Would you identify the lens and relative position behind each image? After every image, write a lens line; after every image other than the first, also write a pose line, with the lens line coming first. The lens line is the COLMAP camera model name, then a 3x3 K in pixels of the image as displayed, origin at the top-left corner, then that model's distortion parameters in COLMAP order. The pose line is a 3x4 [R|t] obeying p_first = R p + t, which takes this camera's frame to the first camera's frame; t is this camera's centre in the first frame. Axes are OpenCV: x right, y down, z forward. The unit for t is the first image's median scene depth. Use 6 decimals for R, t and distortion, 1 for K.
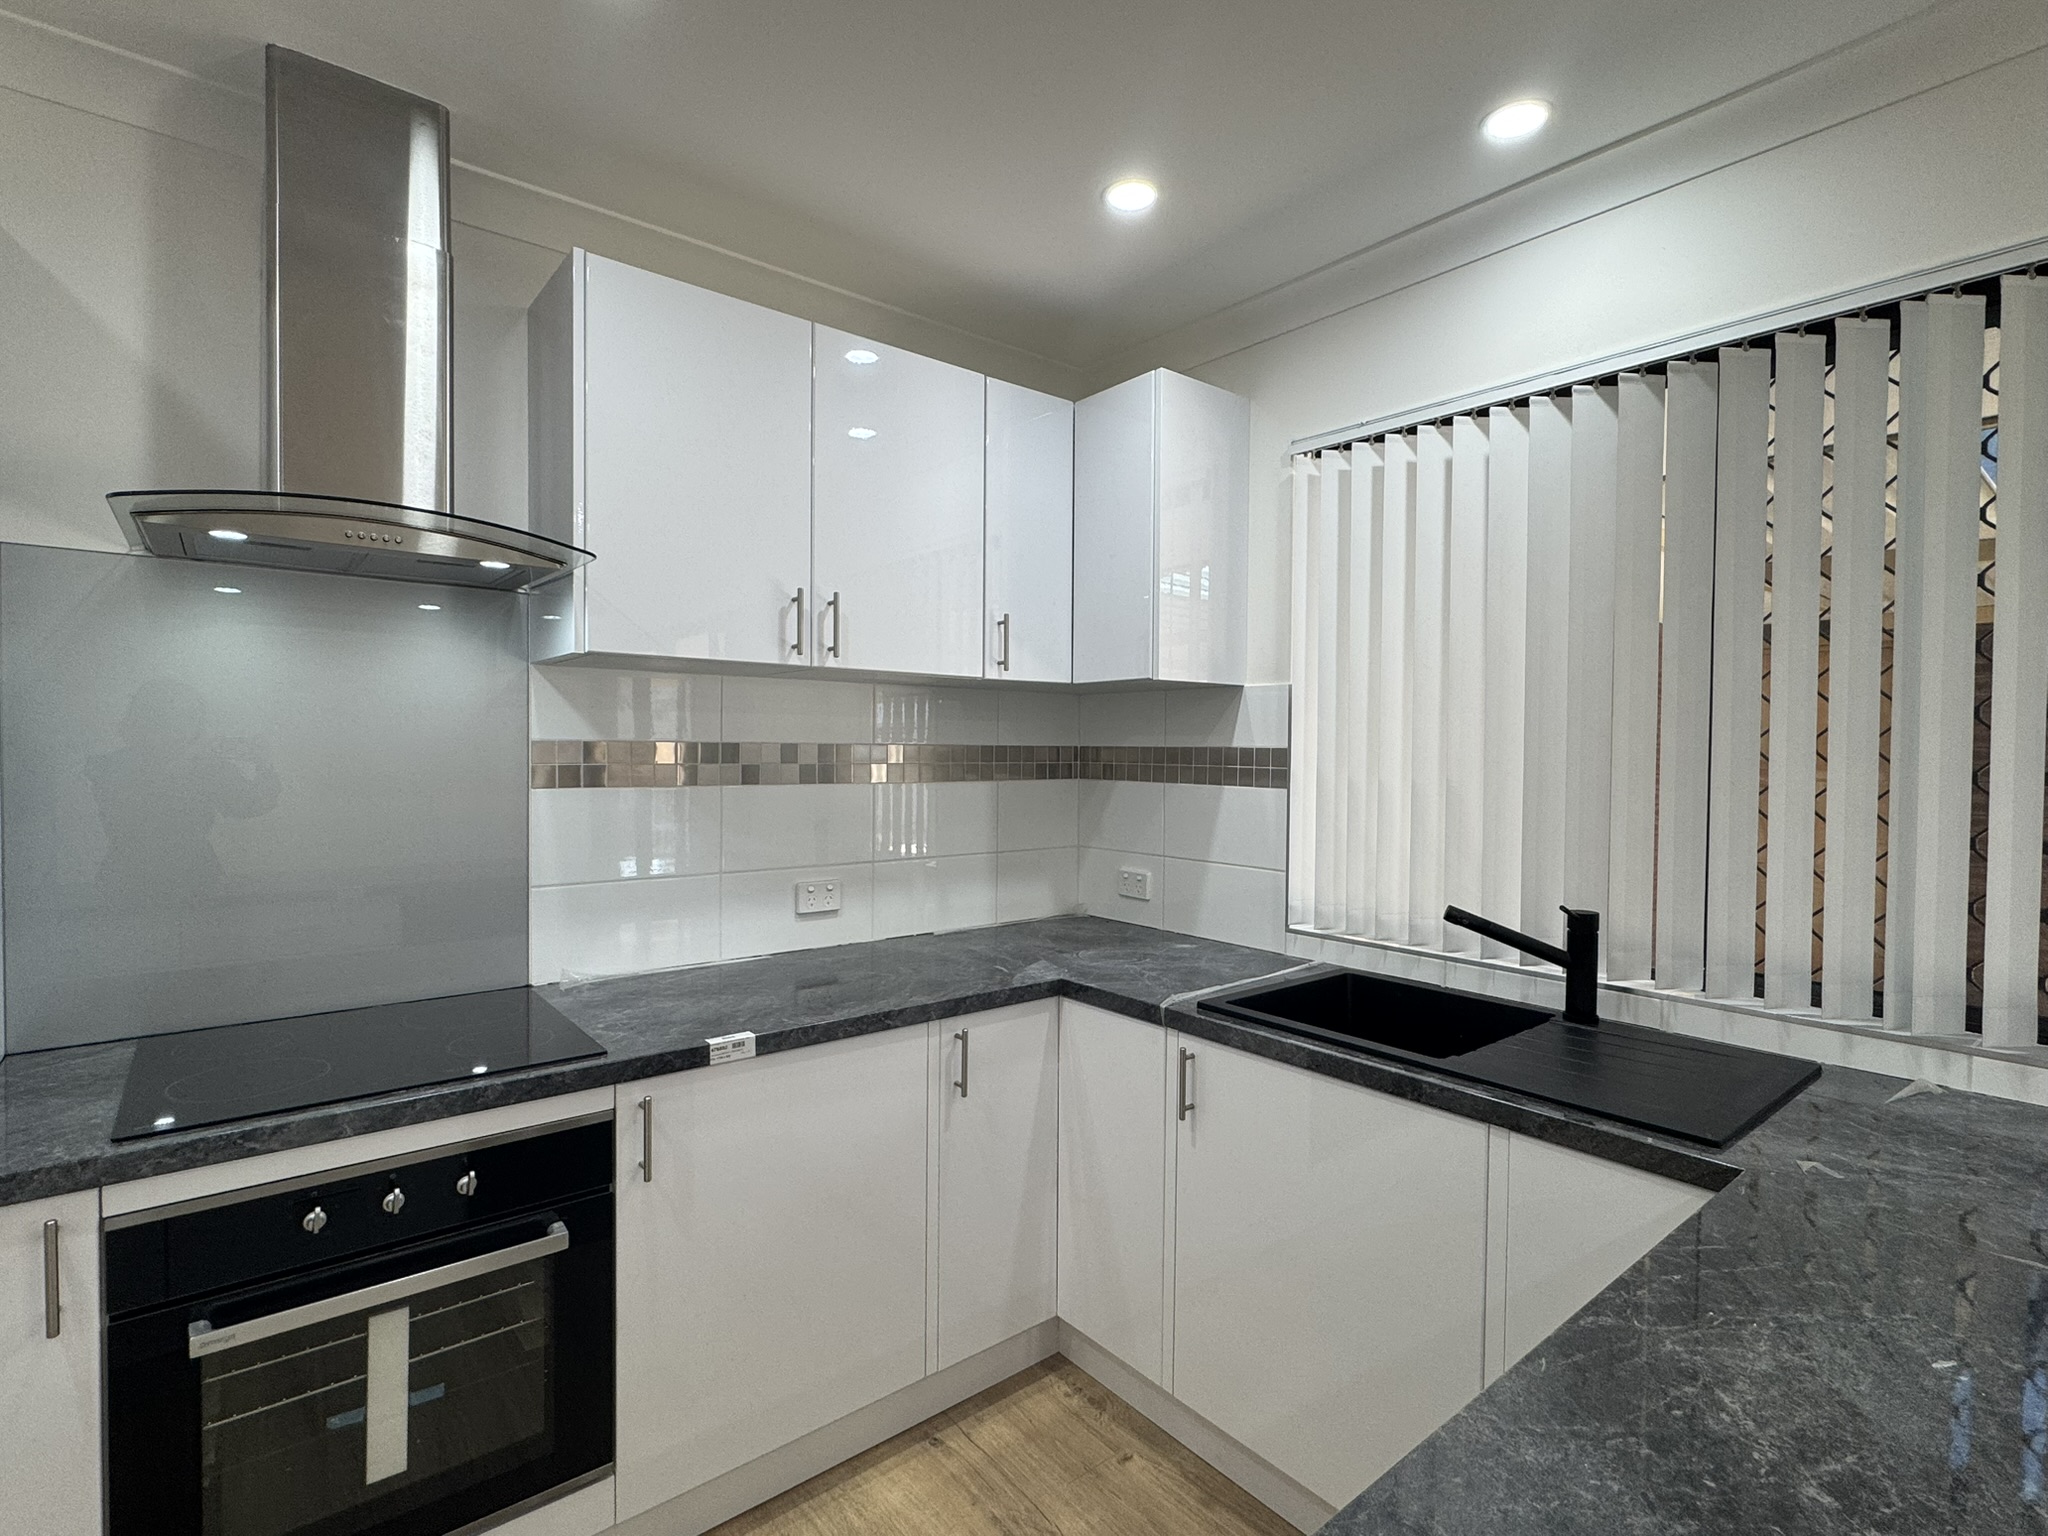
lens RADIAL K [[984.8, 0, 1024.5], [0, 984.8, 768.0], [0, 0, 1]] dist [-0.006574, 0.001183]
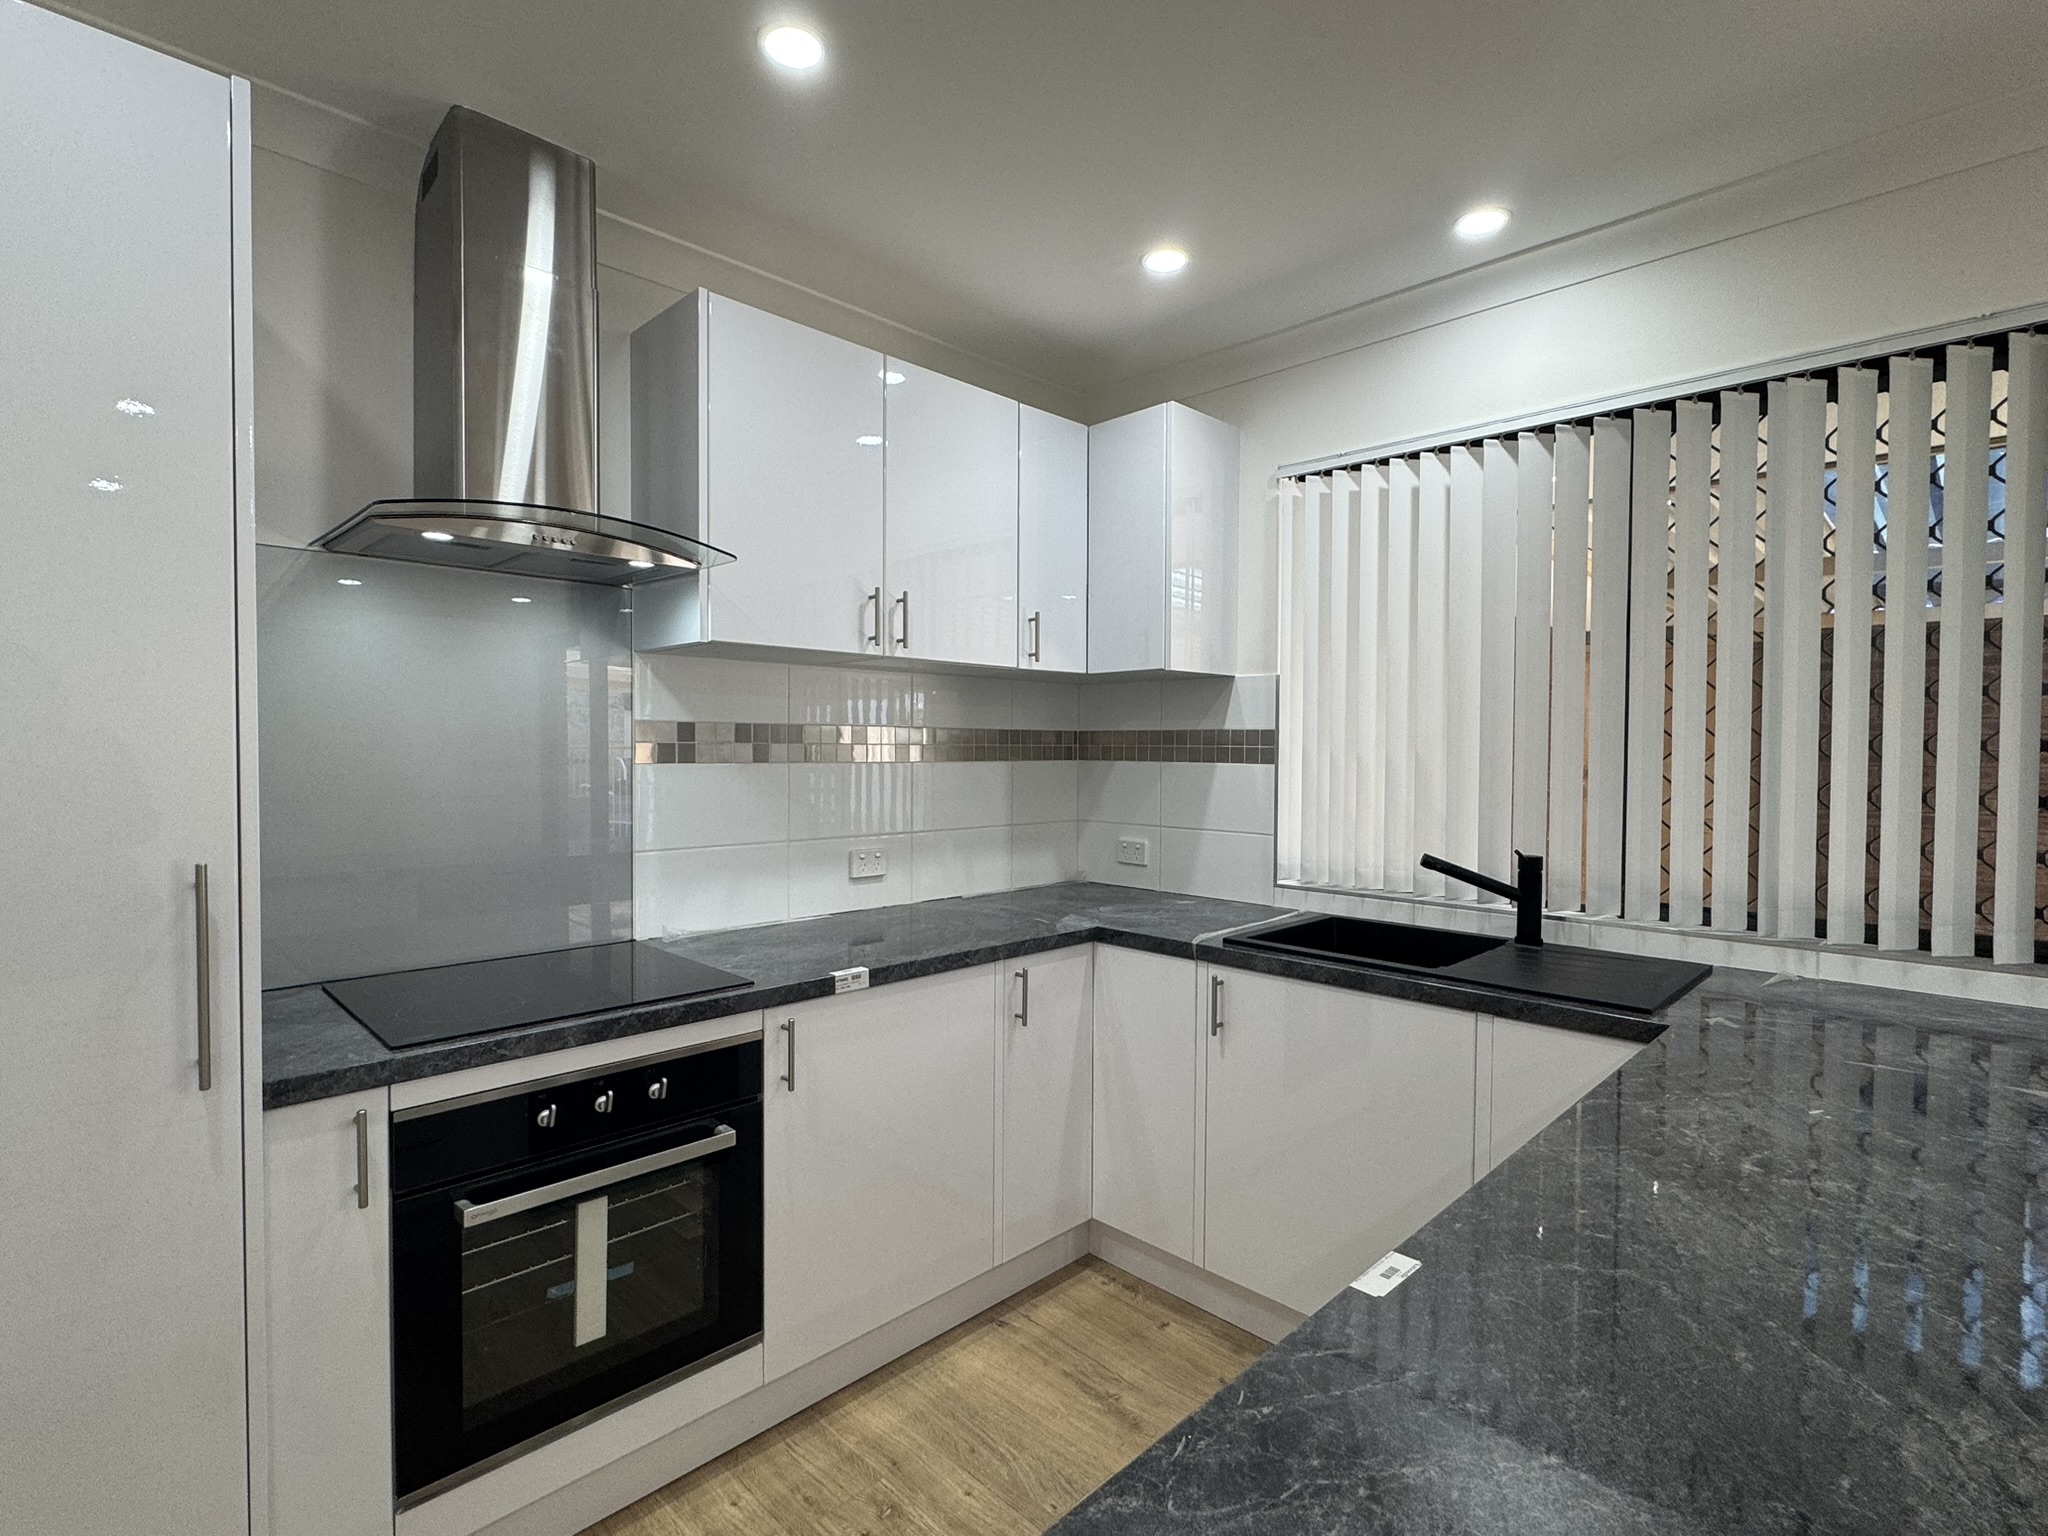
lens RADIAL K [[984.8, 0, 1025.6], [0, 984.8, 770.4], [0, 0, 1]] dist [-0.006574, 0.001183]
pose [[0.994778, -0.005016, 0.101937, -0.191804], [0.004570, 0.999979, 0.004606, 0.028009], [-0.101957, -0.004116, 0.994780, -0.171789]]
